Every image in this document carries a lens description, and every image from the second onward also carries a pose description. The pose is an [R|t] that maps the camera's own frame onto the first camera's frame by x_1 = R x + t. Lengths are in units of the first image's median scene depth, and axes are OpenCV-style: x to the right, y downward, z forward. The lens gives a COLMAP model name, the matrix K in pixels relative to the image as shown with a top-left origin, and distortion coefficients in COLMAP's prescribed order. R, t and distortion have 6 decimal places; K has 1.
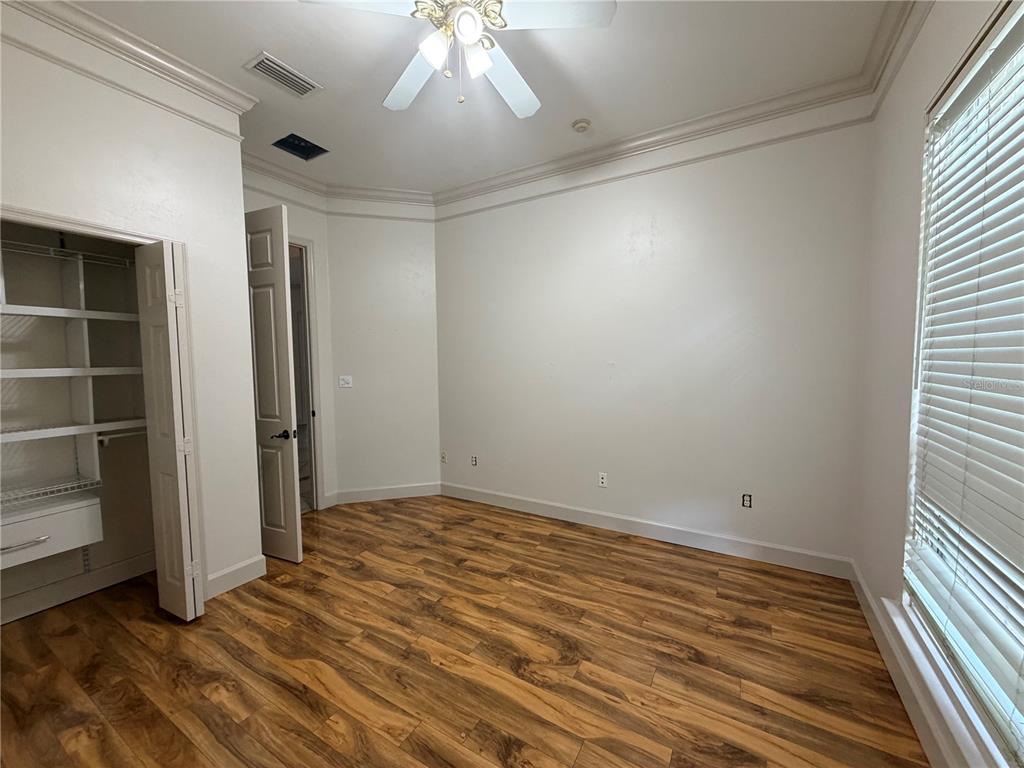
lens RADIAL K [[408.2, 0, 512.5], [0, 408.2, 383.5], [0, 0, 1]] dist [-0.002287, 0.000273]
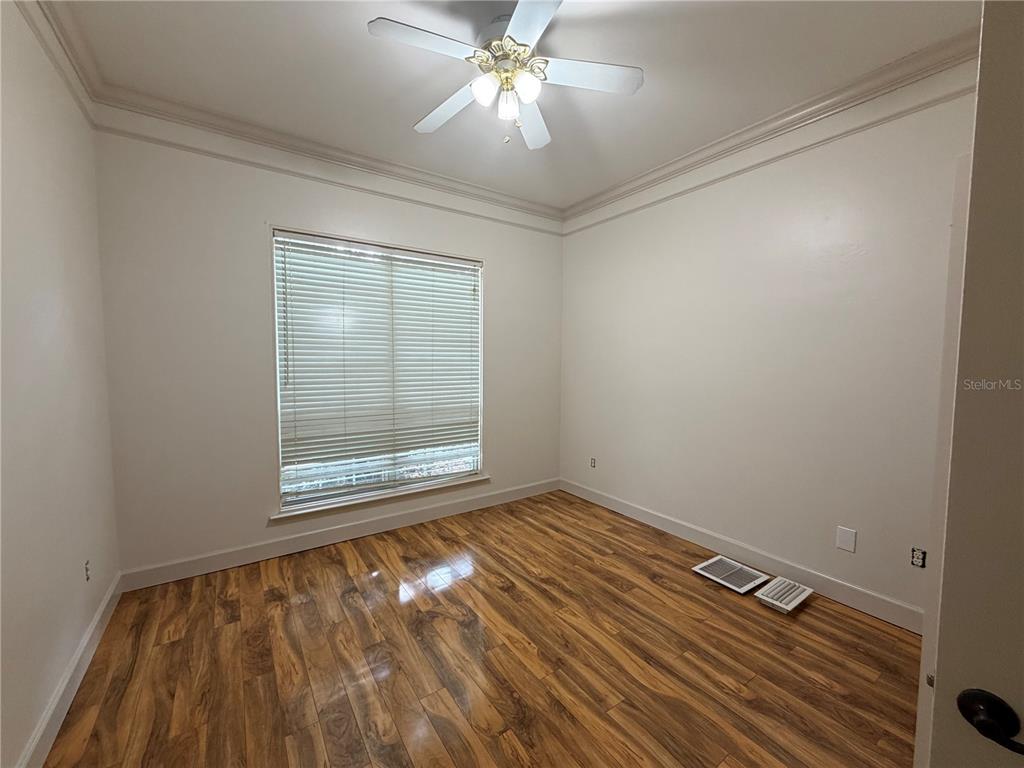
lens RADIAL K [[408.2, 0, 510.8], [0, 408.2, 383.7], [0, 0, 1]] dist [-0.002287, 0.000273]
pose [[-0.906657, -0.021473, 0.421322, -0.546624], [0.028936, 0.993186, 0.112888, -0.133120], [-0.420876, 0.114543, -0.899858, 1.824953]]
